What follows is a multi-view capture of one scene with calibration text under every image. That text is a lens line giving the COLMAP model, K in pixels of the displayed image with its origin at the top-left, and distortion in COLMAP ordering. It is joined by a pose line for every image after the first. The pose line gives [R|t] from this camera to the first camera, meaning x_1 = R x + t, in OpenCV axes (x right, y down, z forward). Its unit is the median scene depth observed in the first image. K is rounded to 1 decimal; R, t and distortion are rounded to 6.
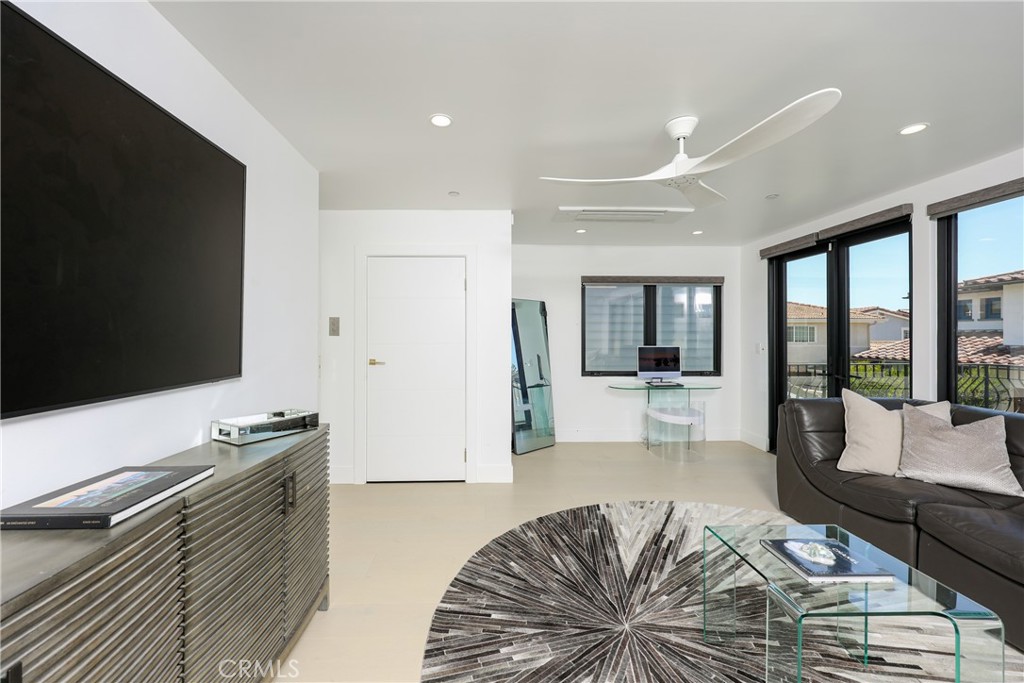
lens RADIAL K [[407.2, 0, 501.8], [0, 407.2, 334.5], [0, 0, 1]] dist [-0.001792, -0.000011]
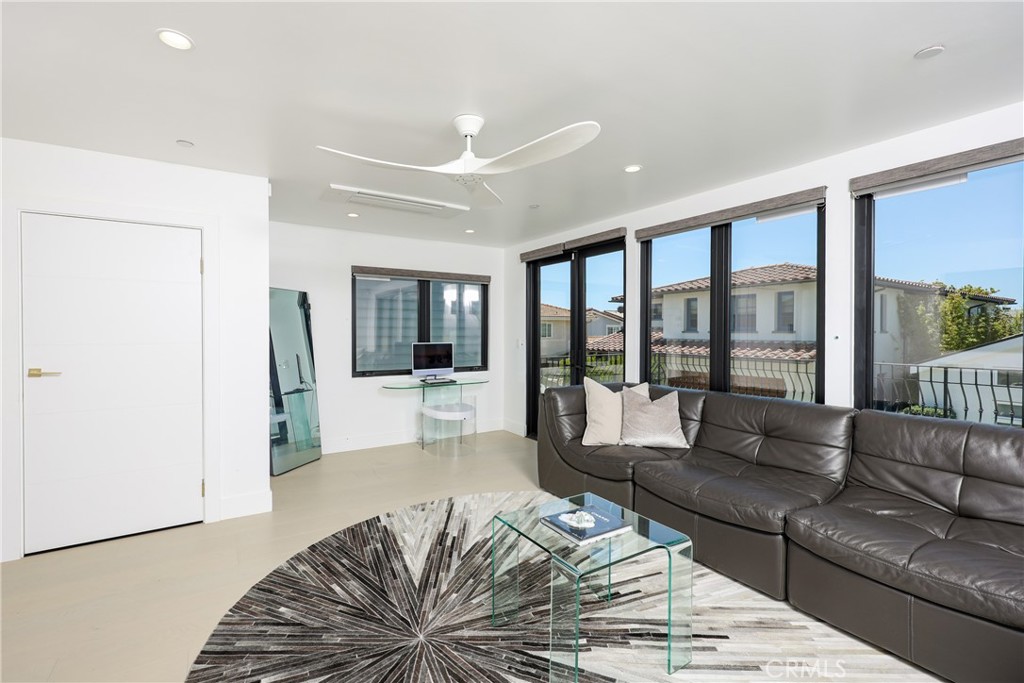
lens RADIAL K [[439.5, 0, 488.6], [0, 439.5, 336.8], [0, 0, 1]] dist [-0.002937, 0.000371]
pose [[0.869345, -0.006750, 0.494160, -0.040964], [-0.000476, 0.999895, 0.014495, -0.002869], [-0.494205, -0.012837, 0.869250, 0.022591]]
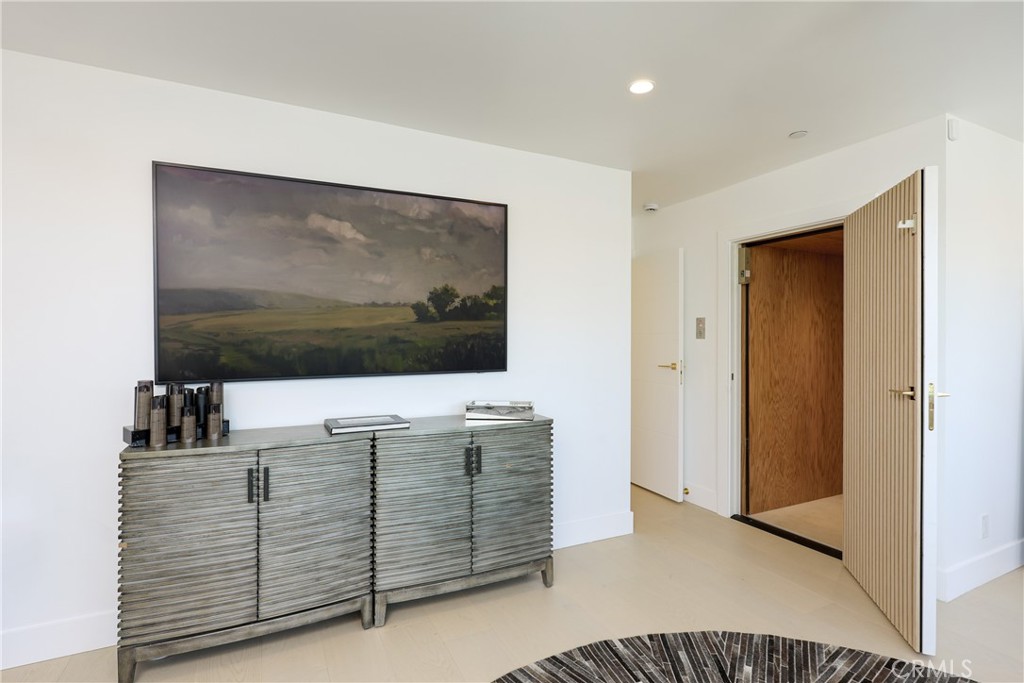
lens RADIAL K [[491.1, 0, 514.6], [0, 491.1, 340.3], [0, 0, 1]] dist [-0.001585, 0.000154]
pose [[0.430007, 0.004458, -0.902815, 0.536159], [0.002416, 0.999979, 0.006088, -0.001179], [0.902823, -0.004799, 0.429987, 0.252462]]
